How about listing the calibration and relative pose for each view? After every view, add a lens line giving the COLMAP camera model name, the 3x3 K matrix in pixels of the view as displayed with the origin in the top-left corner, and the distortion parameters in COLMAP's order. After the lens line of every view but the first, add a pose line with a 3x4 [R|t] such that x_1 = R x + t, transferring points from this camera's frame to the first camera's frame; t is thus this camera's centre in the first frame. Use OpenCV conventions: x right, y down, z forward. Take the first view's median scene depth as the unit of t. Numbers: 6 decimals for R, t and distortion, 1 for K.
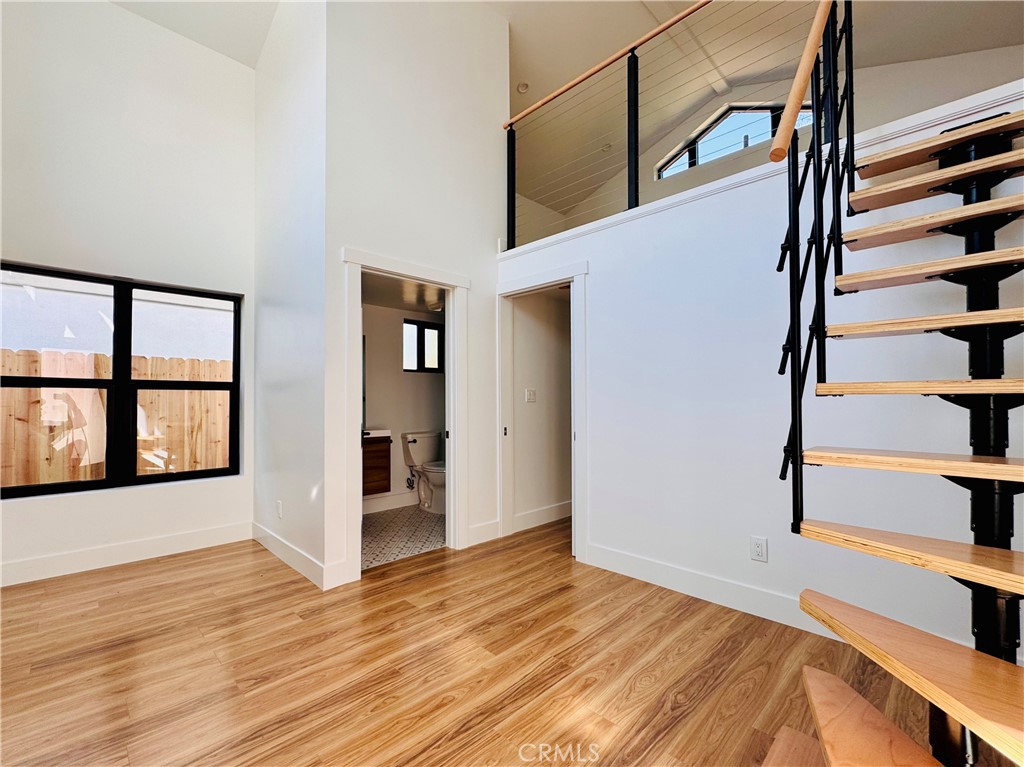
lens RADIAL K [[455.2, 0, 514.4], [0, 455.2, 394.6], [0, 0, 1]] dist [-0.001173, -0.000034]
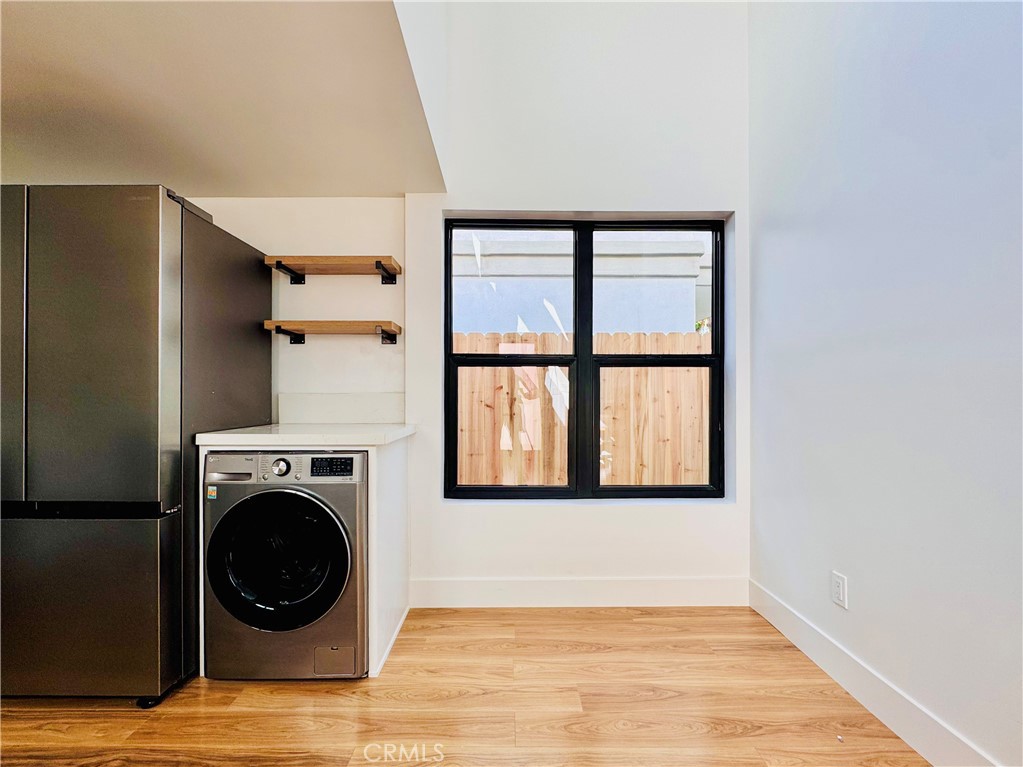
lens RADIAL K [[454.8, 0, 513.9], [0, 454.8, 394.6], [0, 0, 1]] dist [-0.001173, -0.000034]
pose [[0.723749, -0.000676, -0.690063, -0.409461], [0.009126, 0.999921, 0.008591, 0.023863], [0.690003, -0.012515, 0.723699, 0.364588]]
